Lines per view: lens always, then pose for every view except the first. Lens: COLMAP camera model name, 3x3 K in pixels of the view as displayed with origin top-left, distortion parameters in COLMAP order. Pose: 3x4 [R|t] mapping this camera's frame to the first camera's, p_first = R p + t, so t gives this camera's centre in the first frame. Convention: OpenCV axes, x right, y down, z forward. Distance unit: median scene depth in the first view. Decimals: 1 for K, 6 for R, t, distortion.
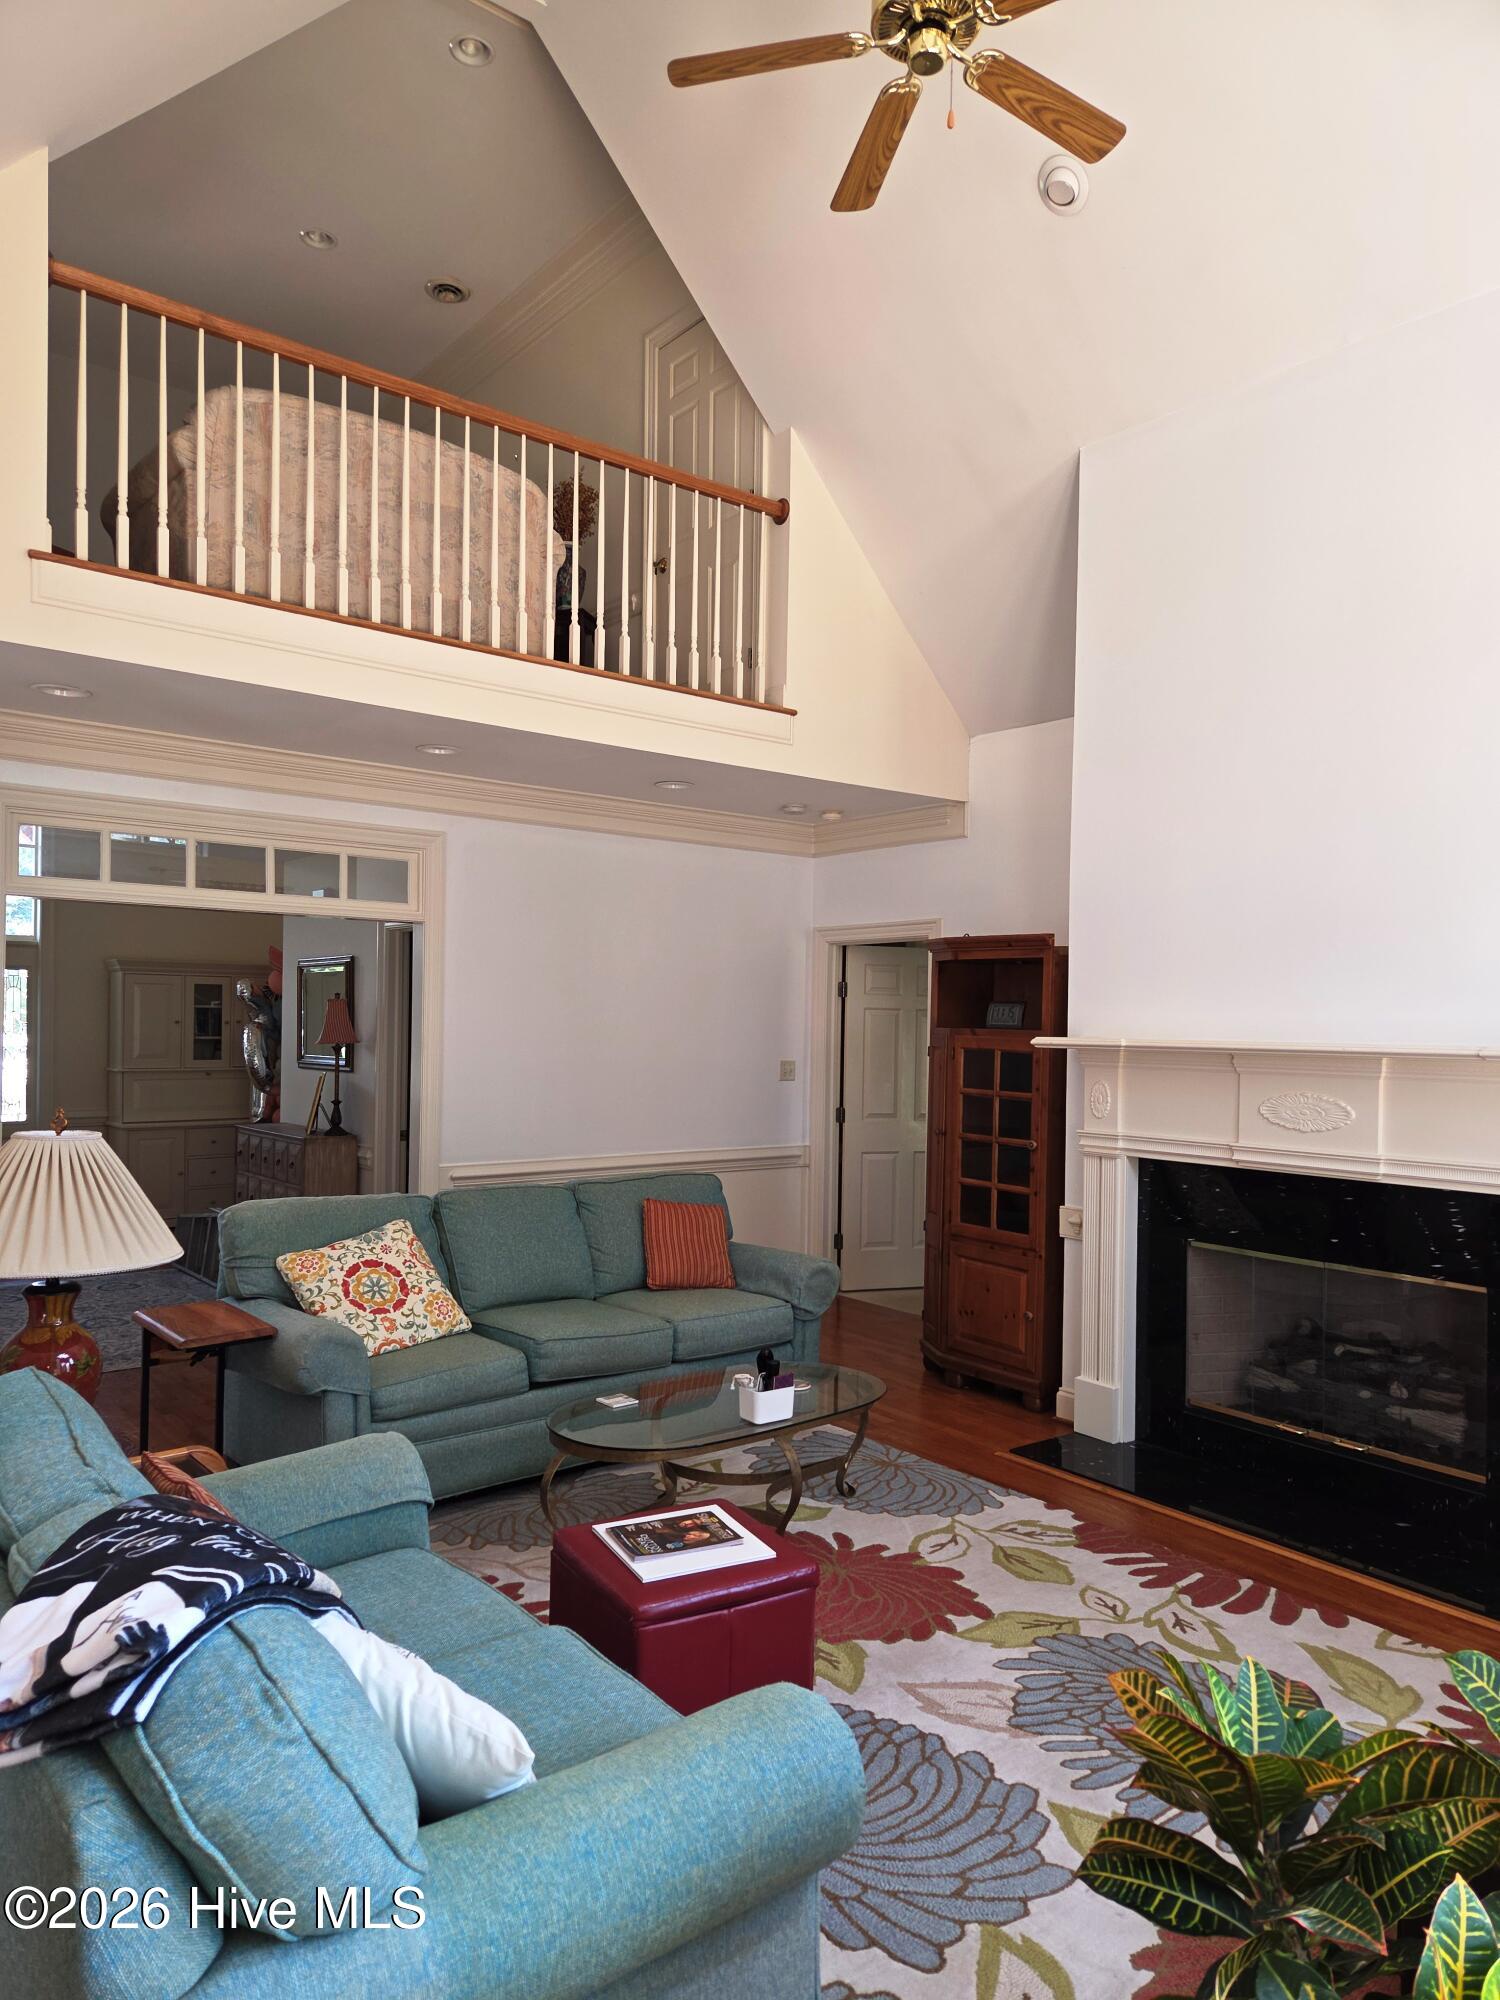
lens RADIAL K [[1346.9, 0, 747.0], [0, 1346.9, 1012.2], [0, 0, 1]] dist [0.060553, -0.043505]
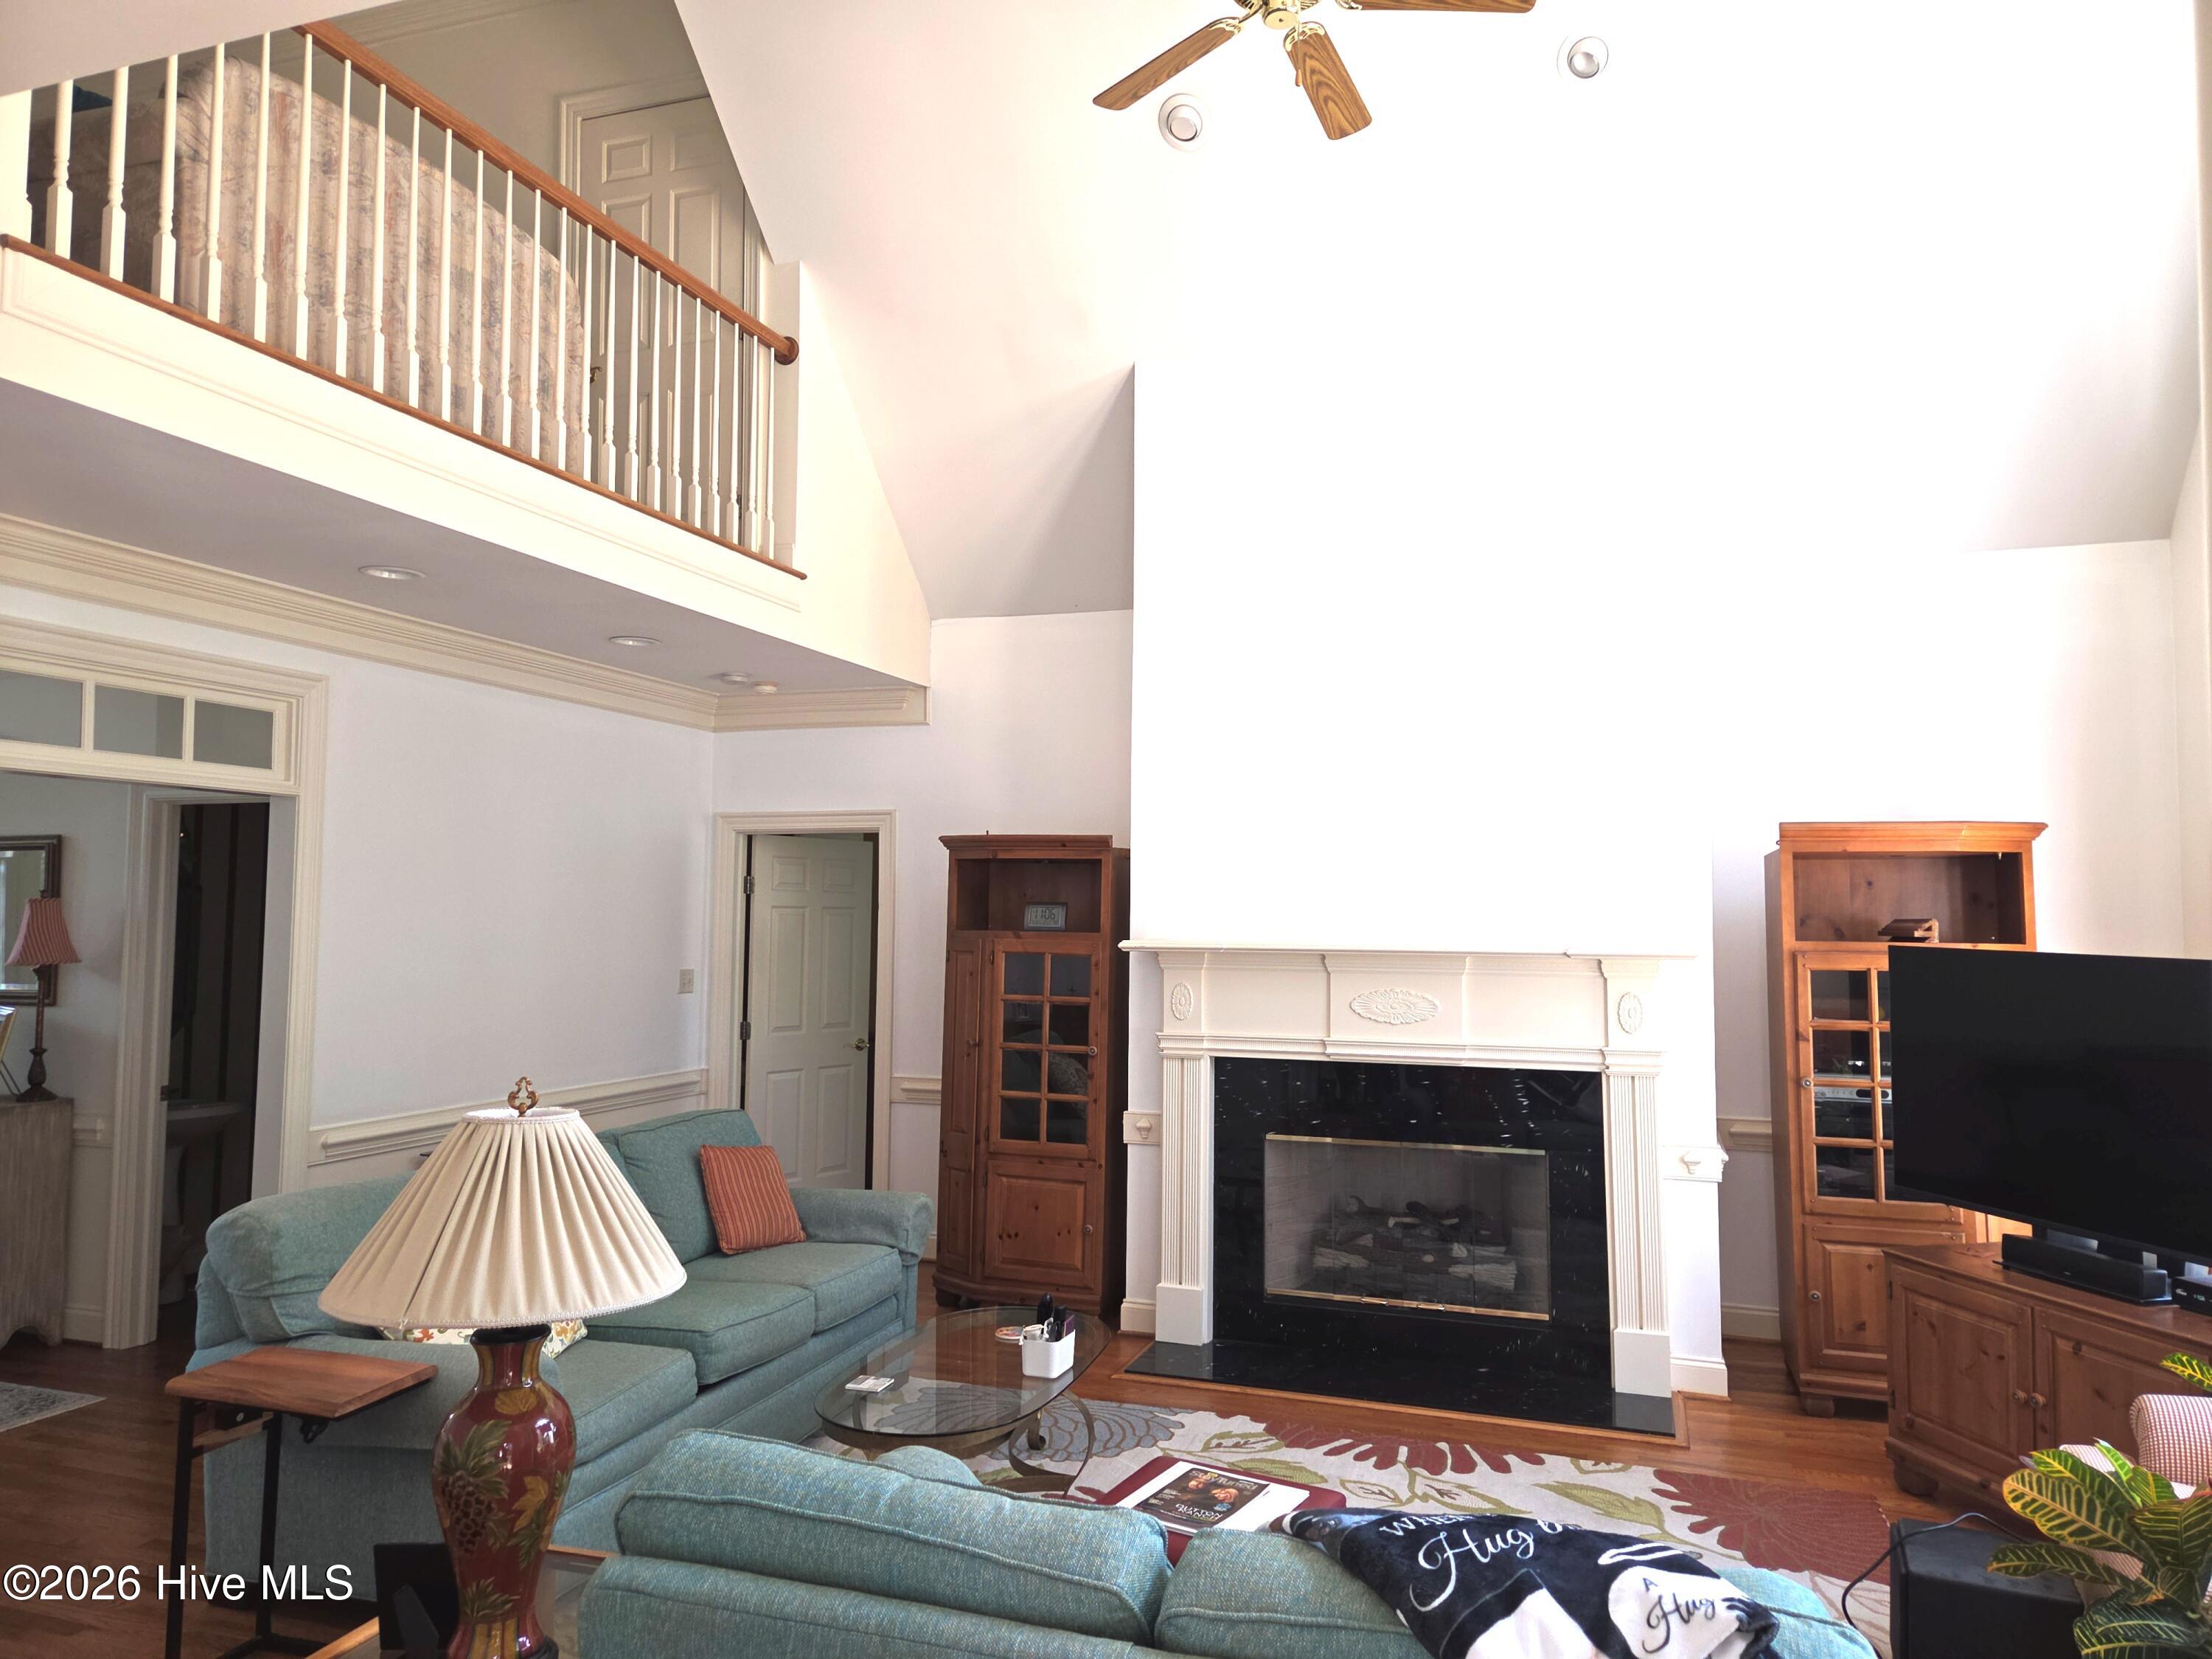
lens RADIAL K [[1489.6, 0, 1122.3], [0, 1489.6, 815.9], [0, 0, 1]] dist [0.060553, -0.043505]
pose [[0.835155, 0.028631, 0.549269, -0.395292], [0.000992, 0.998564, -0.053559, -0.014449], [-0.550014, 0.045275, 0.833927, 0.088851]]
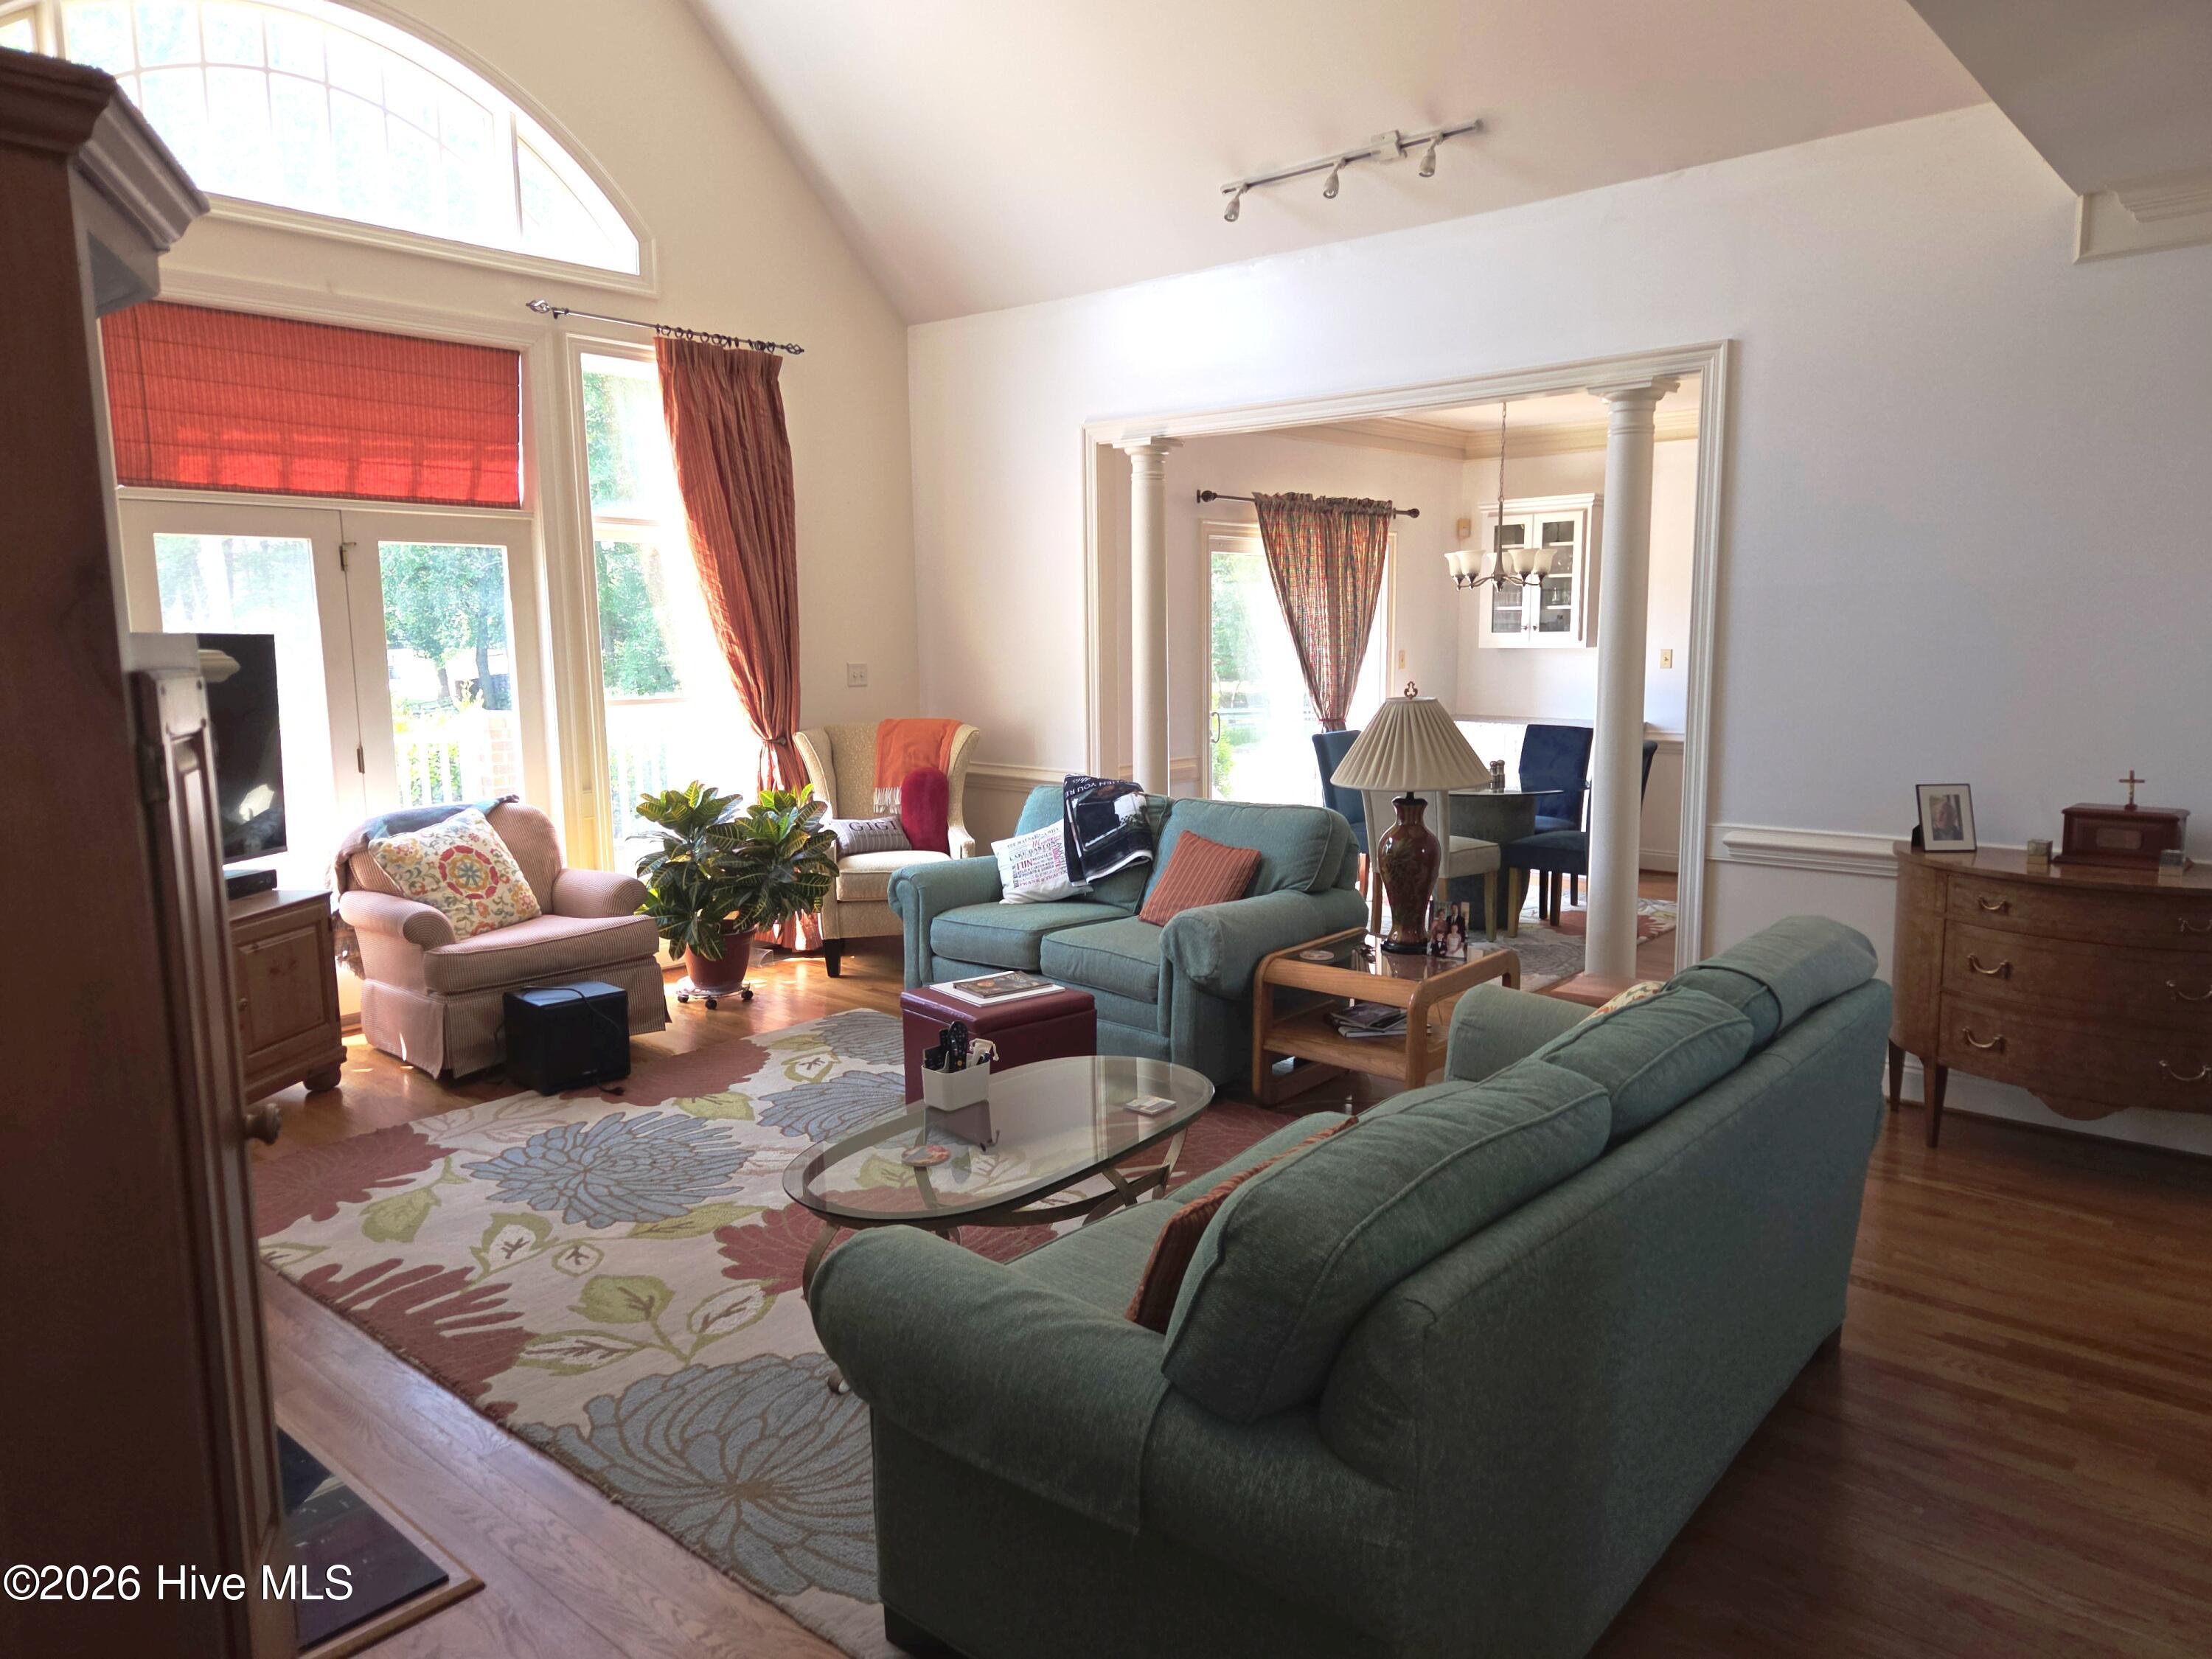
lens RADIAL K [[1489.6, 0, 1112.1], [0, 1489.6, 827.3], [0, 0, 1]] dist [0.060553, -0.043505]
pose [[-0.984725, 0.018628, -0.173115, 0.058118], [-0.004740, 0.991024, 0.133603, 0.008992], [0.174050, 0.132382, -0.975798, 1.458374]]
